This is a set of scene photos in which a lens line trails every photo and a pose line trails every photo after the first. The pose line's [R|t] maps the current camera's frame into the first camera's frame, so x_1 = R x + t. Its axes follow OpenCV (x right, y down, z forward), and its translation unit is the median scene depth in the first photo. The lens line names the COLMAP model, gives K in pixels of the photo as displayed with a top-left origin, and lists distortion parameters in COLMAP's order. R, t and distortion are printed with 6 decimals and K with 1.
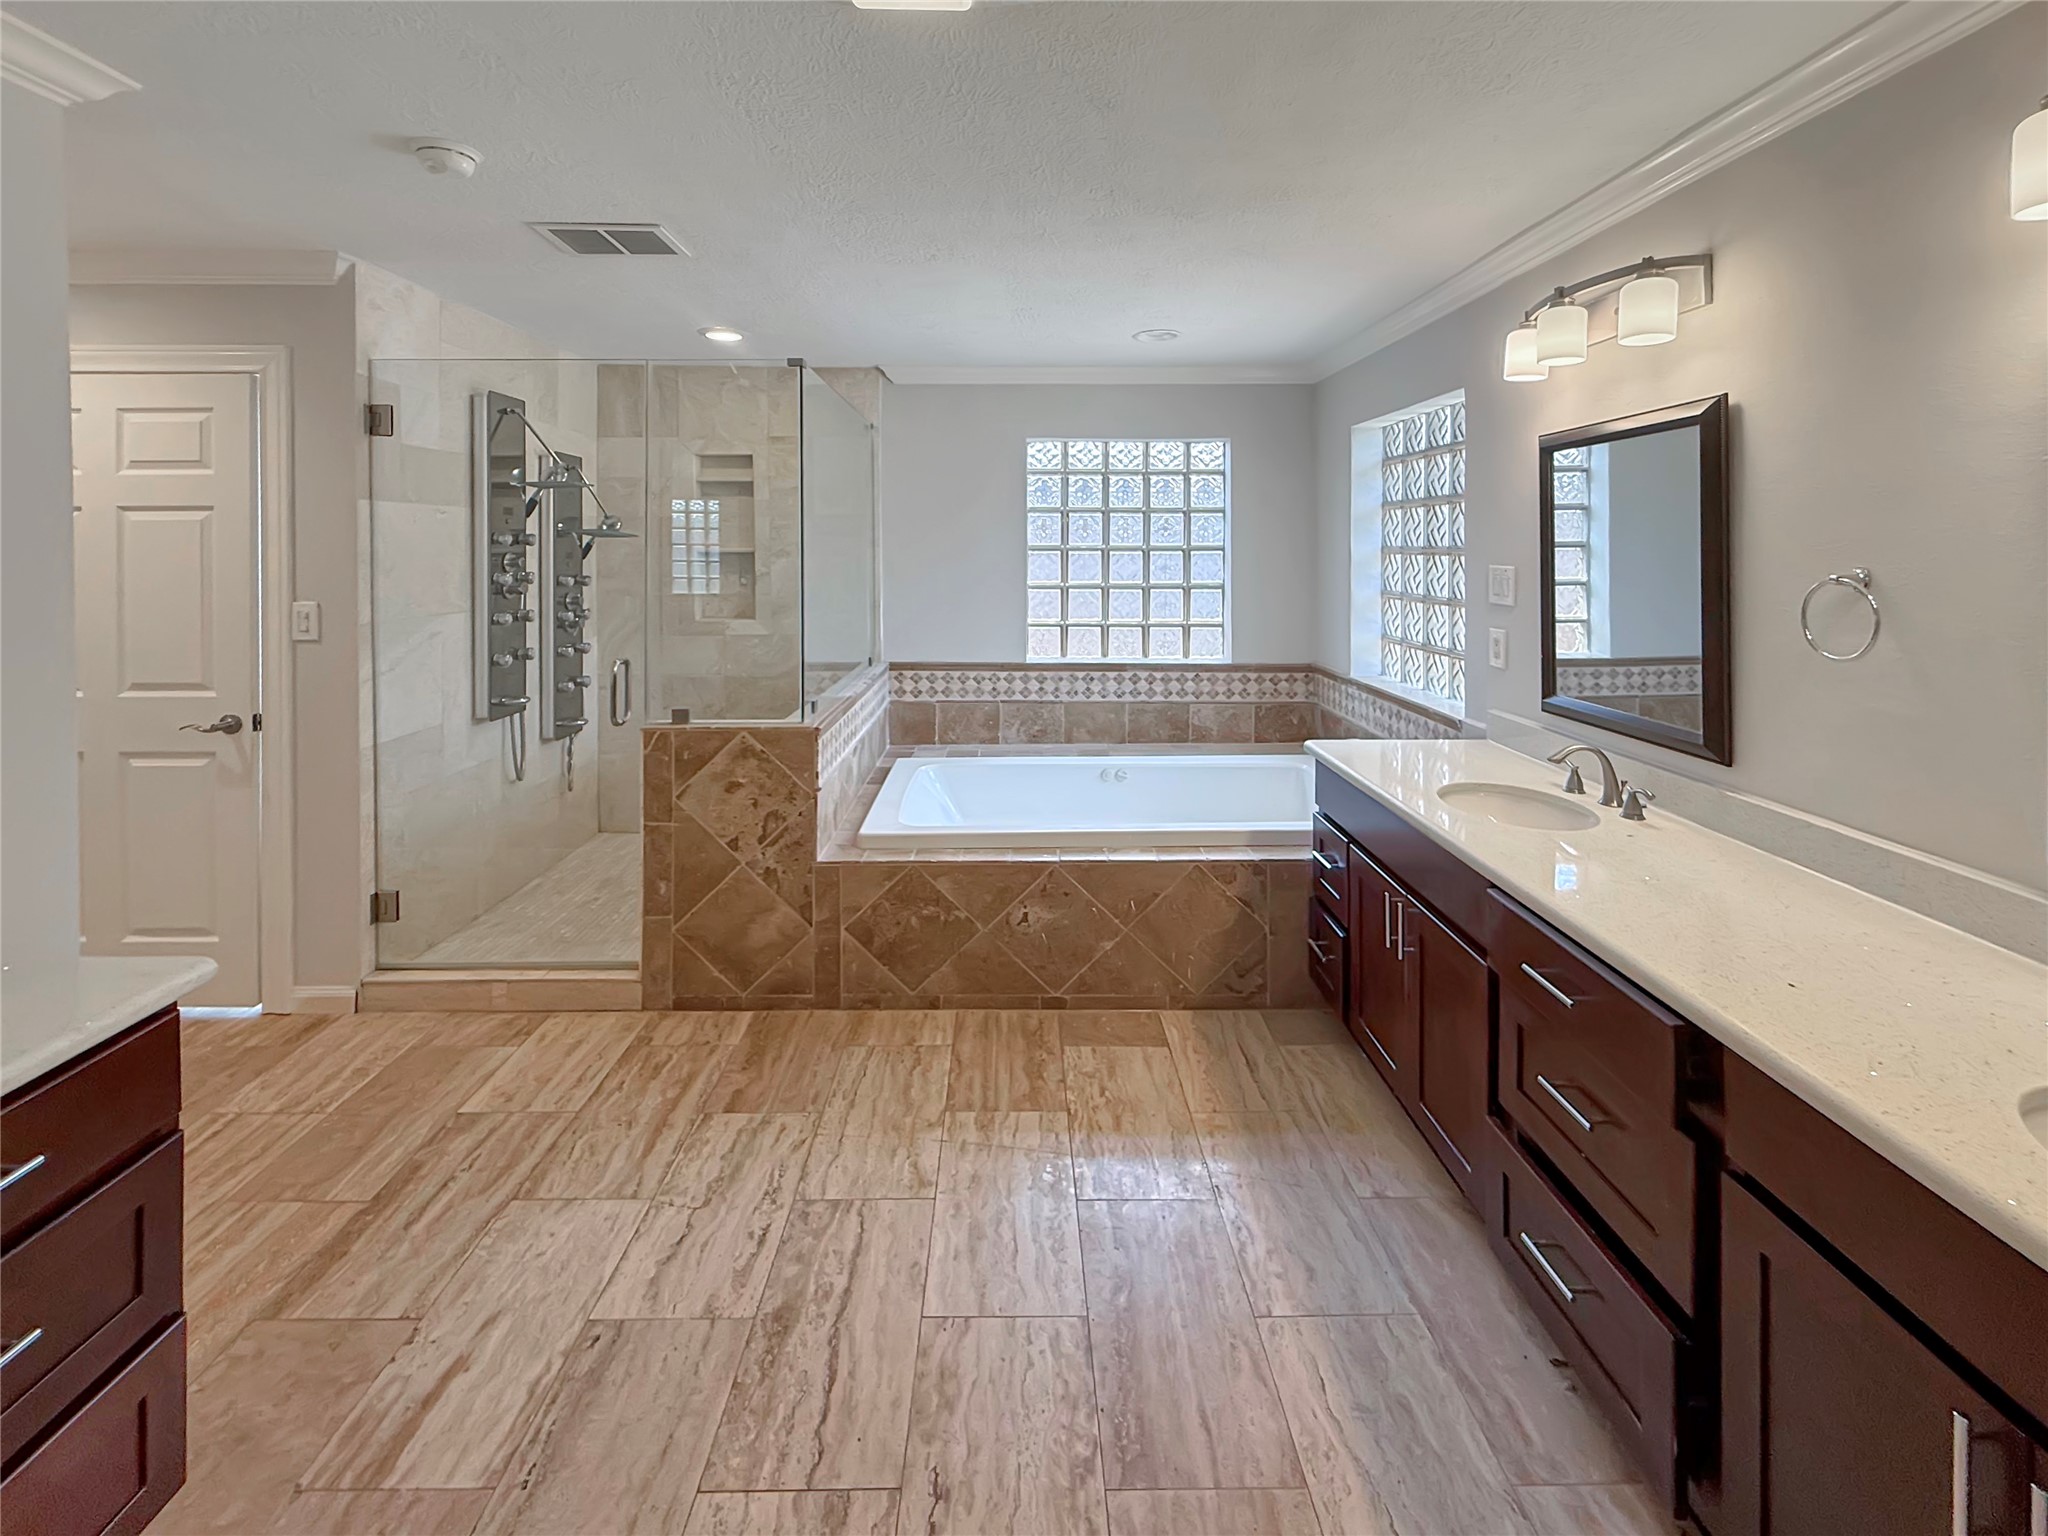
lens RADIAL K [[847.1, 0, 1028.8], [0, 847.1, 578.3], [0, 0, 1]] dist [0.000344, -0.000225]
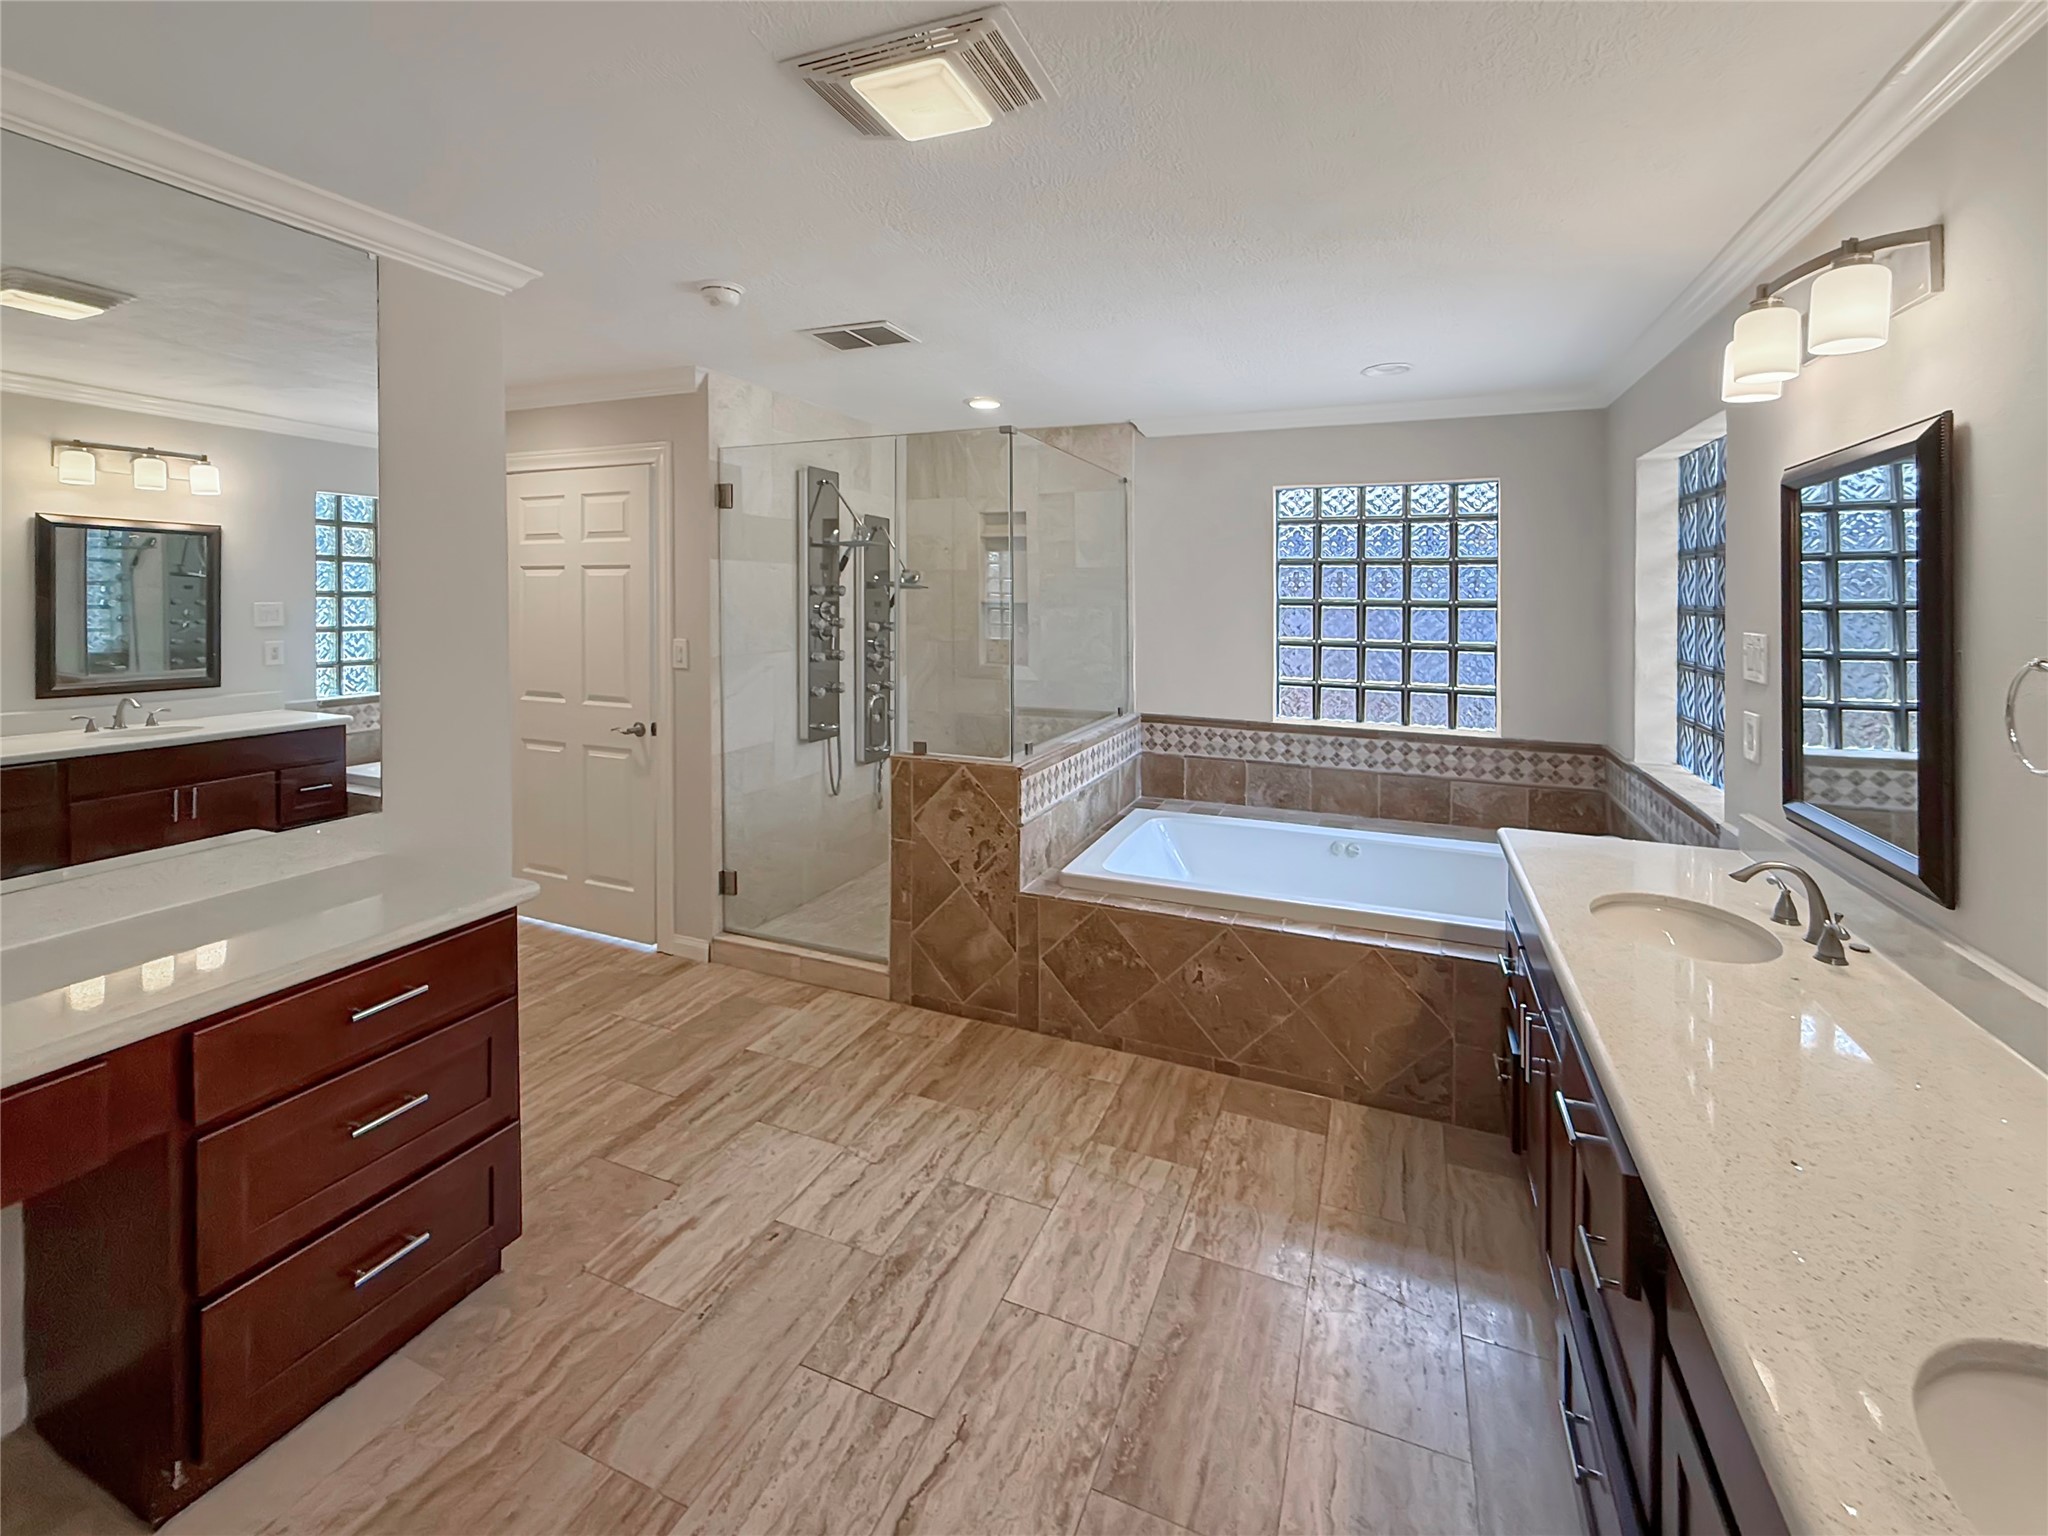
lens RADIAL K [[877.1, 0, 1024.9], [0, 877.1, 638.2], [0, 0, 1]] dist [0.000073, -0.000038]
pose [[0.916254, 0.026353, -0.399730, 0.202801], [-0.022152, 0.999640, 0.015126, -0.005745], [0.399984, -0.005004, 0.916508, -0.020598]]
